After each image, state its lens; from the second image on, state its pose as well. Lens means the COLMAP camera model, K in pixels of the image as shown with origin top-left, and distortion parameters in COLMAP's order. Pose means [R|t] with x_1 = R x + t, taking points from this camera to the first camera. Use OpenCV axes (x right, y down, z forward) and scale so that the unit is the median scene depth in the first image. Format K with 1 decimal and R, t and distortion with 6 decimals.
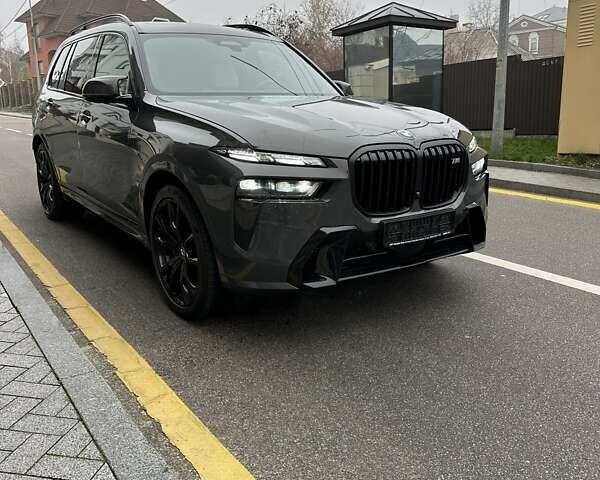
lens RADIAL K [[560.4, 0, 302.3], [0, 560.4, 241.8], [0, 0, 1]] dist [0.147391, -0.248376]
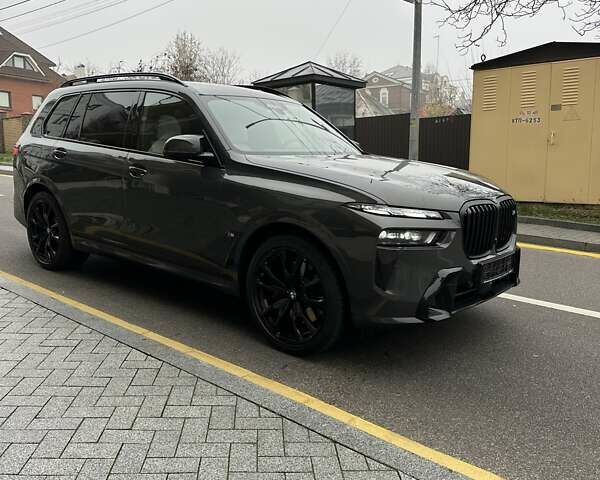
lens RADIAL K [[560.4, 0, 302.3], [0, 560.4, 241.8], [0, 0, 1]] dist [0.147391, -0.248376]
pose [[0.970672, -0.019411, 0.239624, -0.516821], [0.036555, 0.997062, -0.067310, -0.013098], [-0.237613, 0.074095, 0.968530, -0.094289]]
